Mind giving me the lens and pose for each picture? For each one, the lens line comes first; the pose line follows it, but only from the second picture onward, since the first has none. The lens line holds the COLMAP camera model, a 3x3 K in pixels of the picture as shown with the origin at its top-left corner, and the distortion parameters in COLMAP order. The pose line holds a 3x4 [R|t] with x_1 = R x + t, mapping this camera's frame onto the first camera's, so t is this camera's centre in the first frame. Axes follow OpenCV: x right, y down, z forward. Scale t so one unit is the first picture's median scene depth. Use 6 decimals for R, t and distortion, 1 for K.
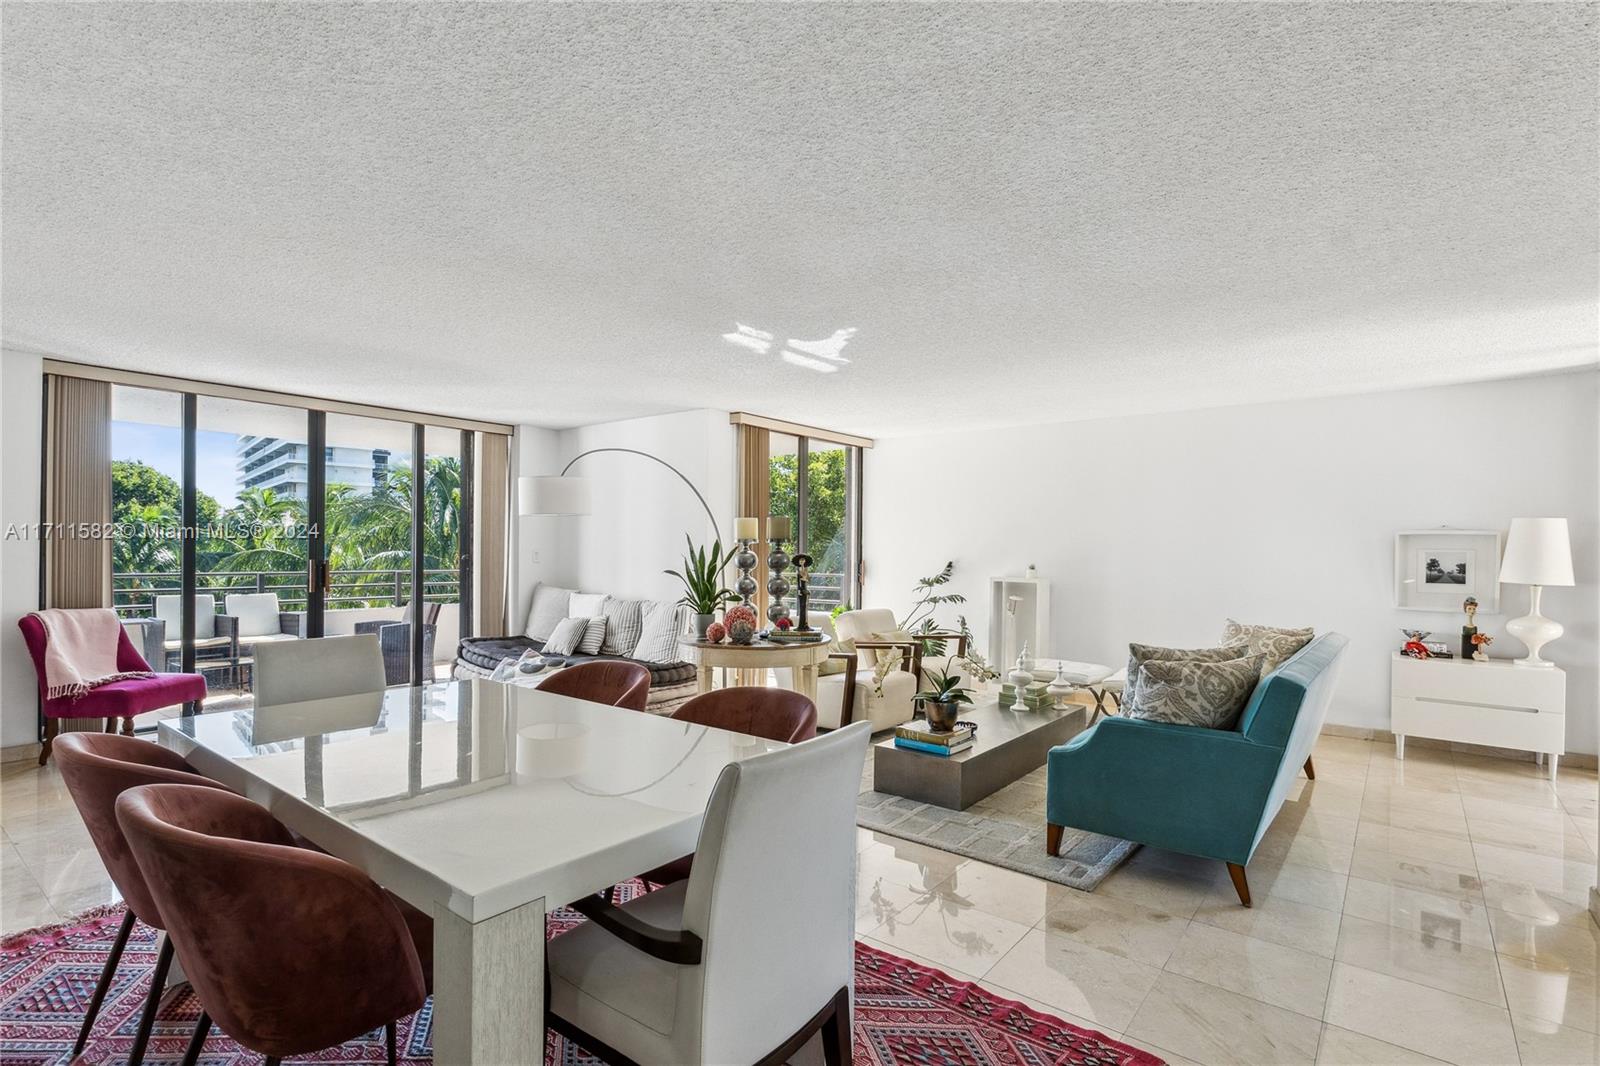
lens RADIAL K [[771.3, 0, 801.3], [0, 771.3, 546.2], [0, 0, 1]] dist [-0.001695, 0.001178]
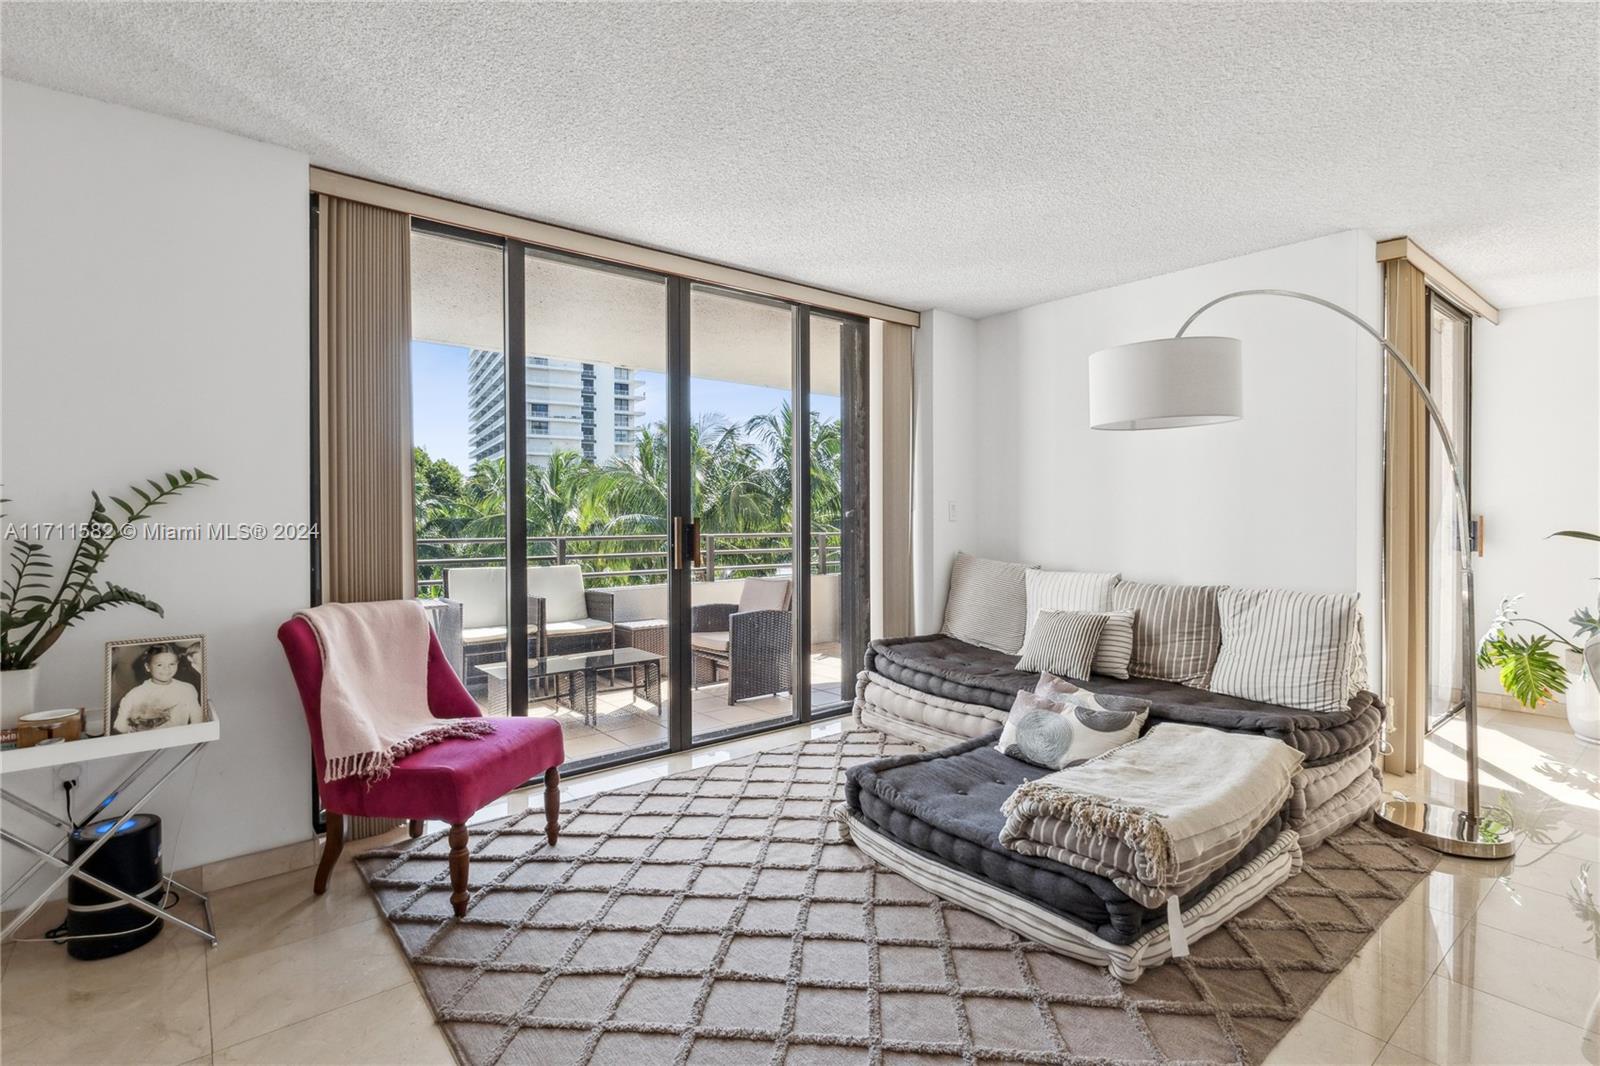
lens RADIAL K [[771.3, 0, 800.0], [0, 771.3, 518.5], [0, 0, 1]] dist [-0.001695, 0.001178]
pose [[0.974447, -0.007912, -0.224477, -0.497173], [0.010605, 0.999886, 0.010794, 0.016760], [0.224366, -0.012899, 0.974420, 0.514823]]
